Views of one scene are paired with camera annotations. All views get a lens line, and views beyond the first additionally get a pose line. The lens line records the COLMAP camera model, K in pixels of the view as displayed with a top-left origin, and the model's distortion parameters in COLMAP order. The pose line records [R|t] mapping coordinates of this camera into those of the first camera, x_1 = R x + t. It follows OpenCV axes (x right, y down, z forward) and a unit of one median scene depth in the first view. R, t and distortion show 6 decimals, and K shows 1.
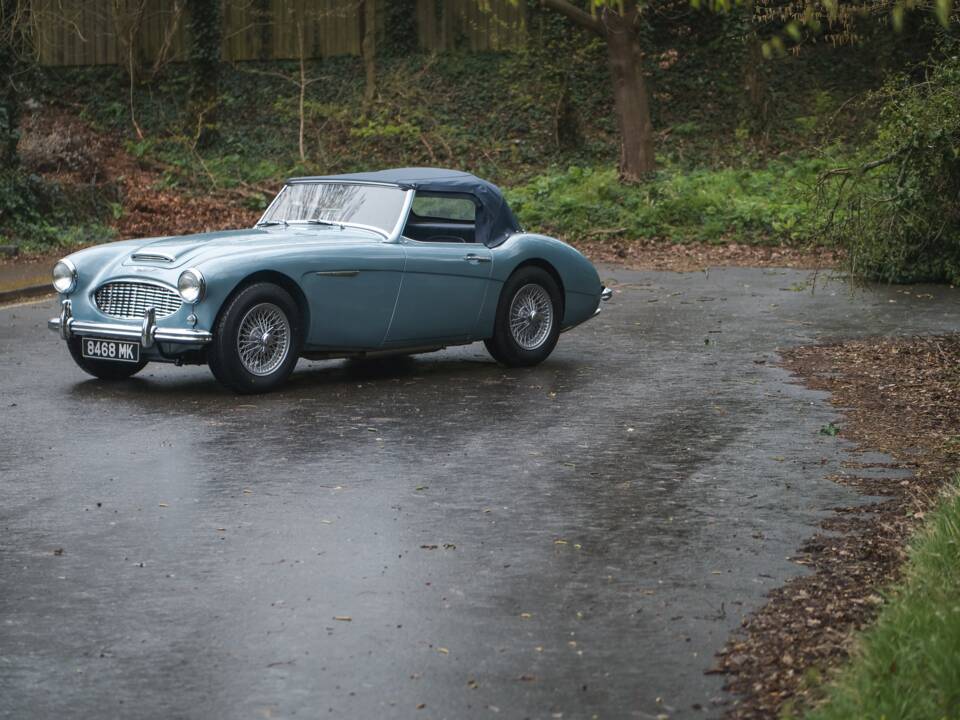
lens RADIAL K [[2773.0, 0, 480.0], [0, 2773.0, 360.0], [0, 0, 1]] dist [-0.106743, 0.495997]
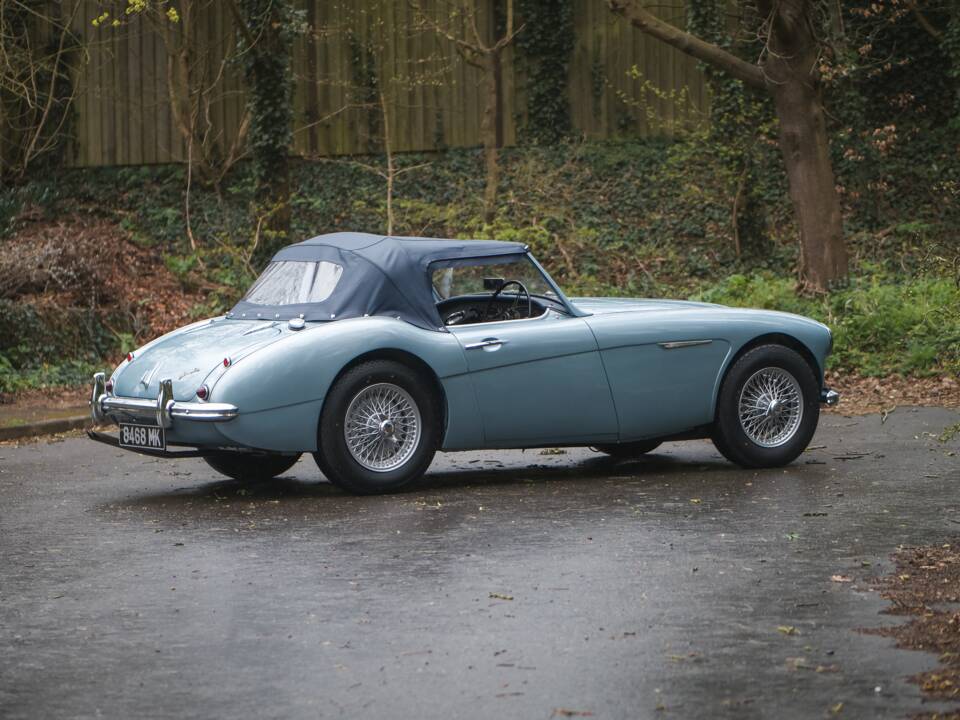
lens RADIAL K [[2773.0, 0, 480.0], [0, 2773.0, 360.0], [0, 0, 1]] dist [-0.106743, 0.495997]
pose [[0.992754, -0.013928, -0.119353, 0.049517], [0.007350, 0.998439, -0.055373, -0.006861], [0.119938, 0.054094, 0.991307, 0.249731]]
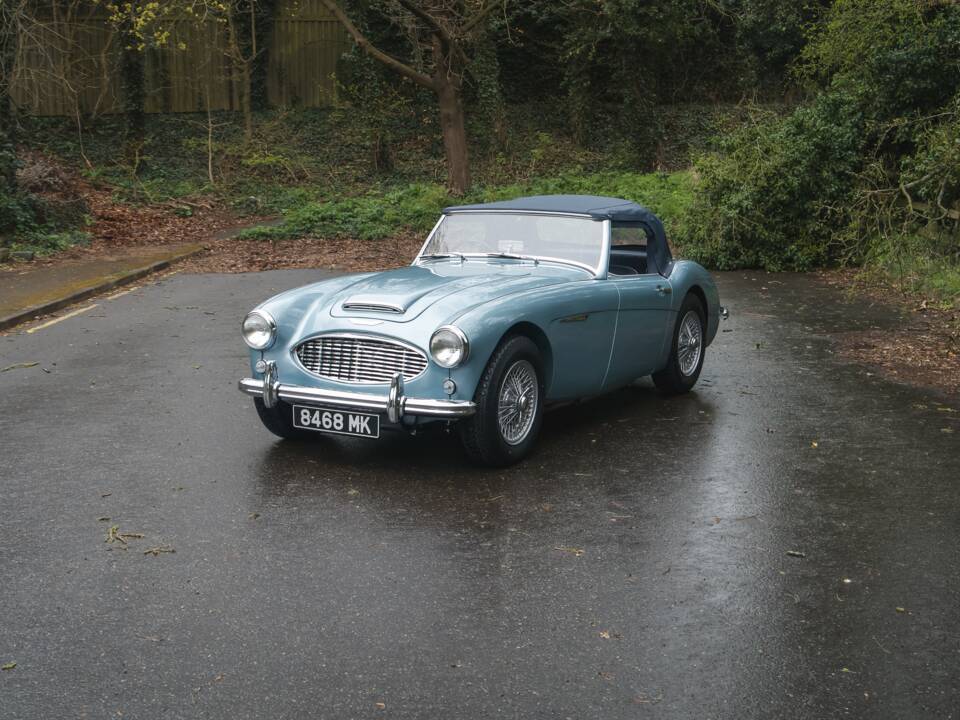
lens RADIAL K [[1368.1, 0, 480.0], [0, 1368.1, 360.0], [0, 0, 1]] dist [-0.031598, 0.038732]
pose [[0.976203, -0.037127, 0.213659, -0.081820], [0.023735, 0.997609, 0.064905, -0.022012], [-0.215558, -0.058289, 0.974750, 0.268998]]
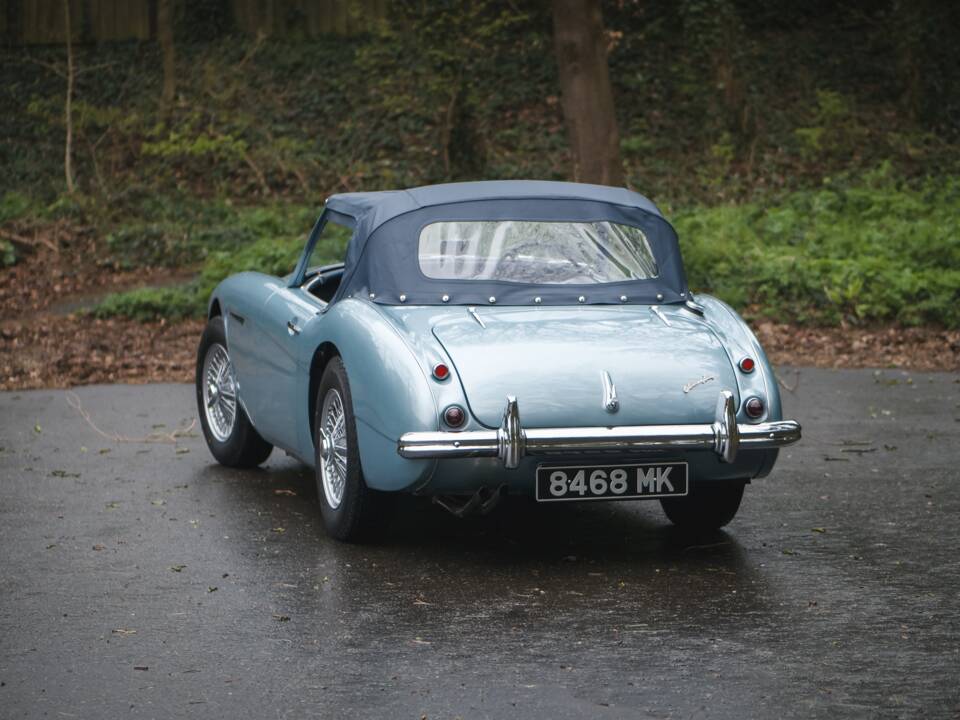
lens RADIAL K [[2875.0, 0, 480.0], [0, 2875.0, 360.0], [0, 0, 1]] dist [-0.173431, 1.851912]
pose [[0.996255, -0.003980, 0.086369, -0.025727], [0.005256, 0.999880, -0.014558, -0.021218], [-0.086300, 0.014957, 0.996157, 0.310510]]
